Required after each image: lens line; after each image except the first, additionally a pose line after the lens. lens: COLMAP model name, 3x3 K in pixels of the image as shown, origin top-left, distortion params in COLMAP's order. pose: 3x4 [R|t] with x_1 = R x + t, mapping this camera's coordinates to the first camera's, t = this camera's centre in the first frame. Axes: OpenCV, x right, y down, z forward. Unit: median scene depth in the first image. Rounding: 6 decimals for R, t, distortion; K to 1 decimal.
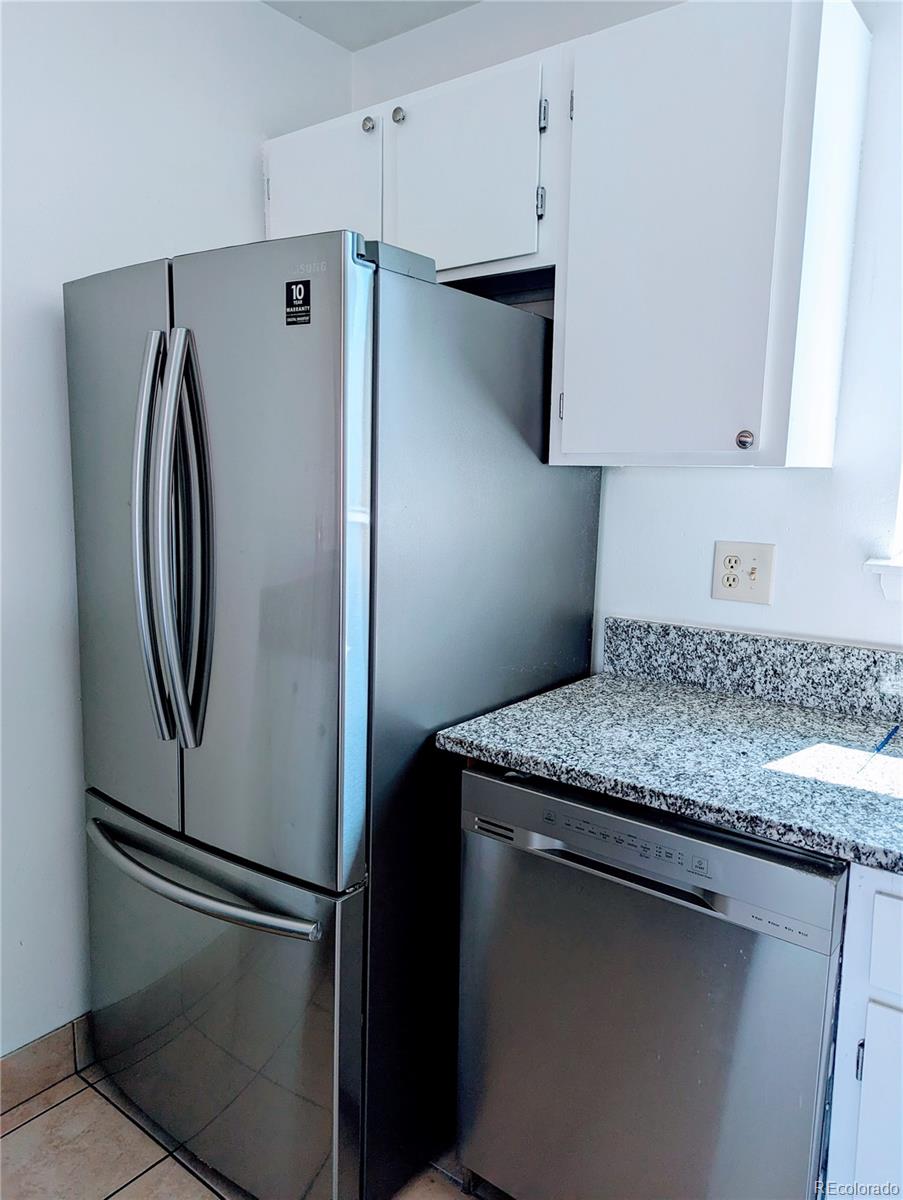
lens RADIAL K [[842.1, 0, 436.0], [0, 842.1, 597.3], [0, 0, 1]] dist [0.049236, -0.041023]
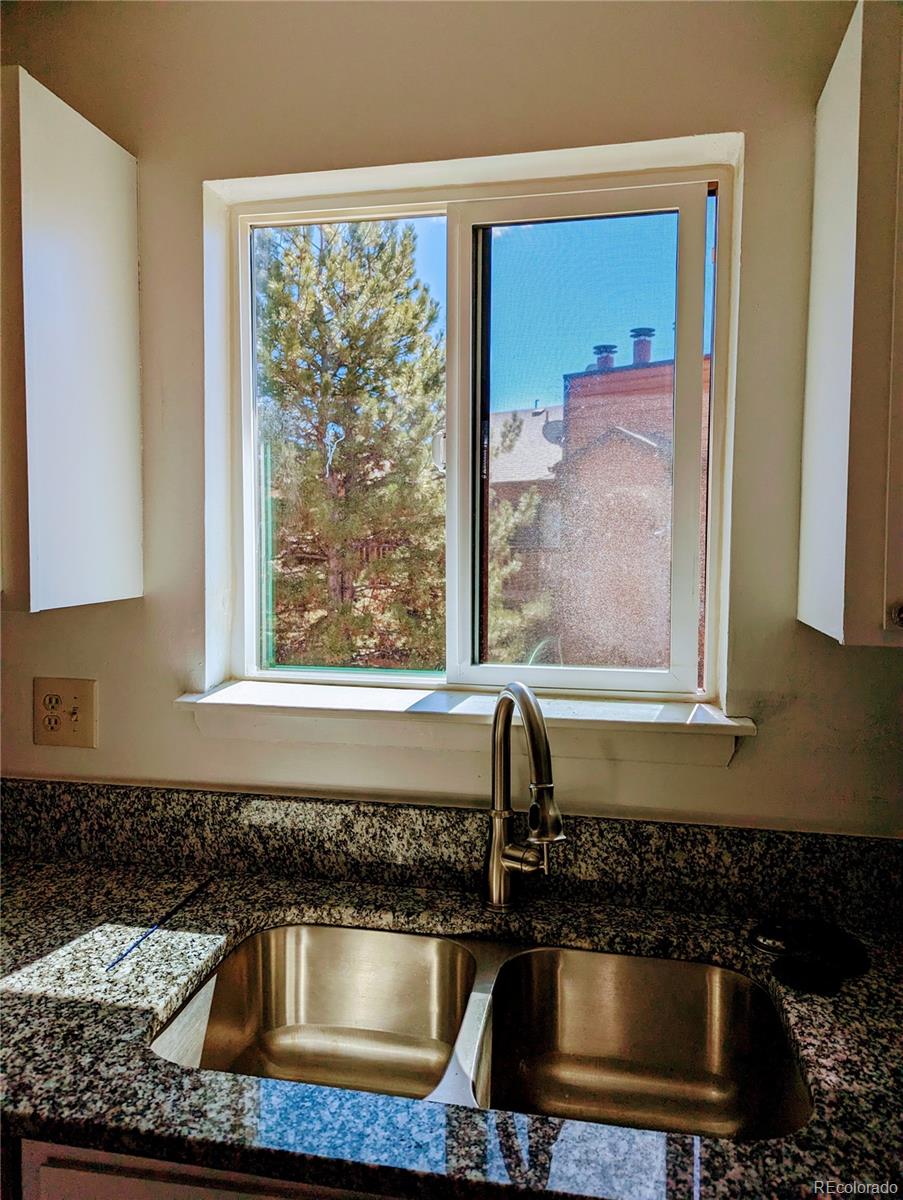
lens RADIAL K [[842.1, 0, 436.0], [0, 842.1, 597.3], [0, 0, 1]] dist [0.049236, -0.041023]
pose [[0.889141, -0.034021, 0.456368, 0.344533], [0.067365, 0.996099, -0.056991, -0.080632], [-0.452649, 0.081416, 0.887964, 0.048842]]
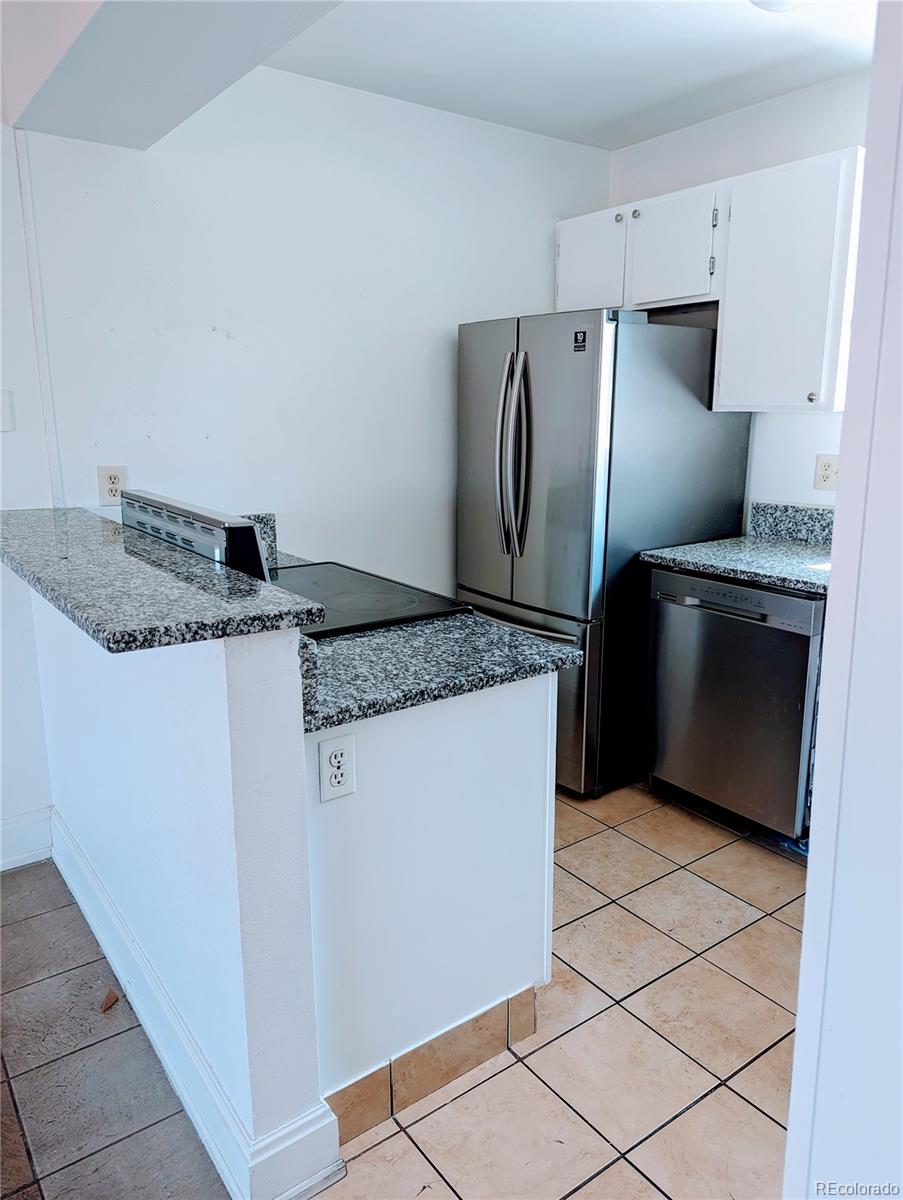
lens RADIAL K [[841.8, 0, 465.9], [0, 841.8, 599.4], [0, 0, 1]] dist [0.083126, -0.095825]
pose [[0.968959, 0.038272, -0.244242, 0.086530], [-0.019083, 0.996576, 0.080453, 0.112155], [0.246485, -0.073295, 0.966371, -0.955651]]
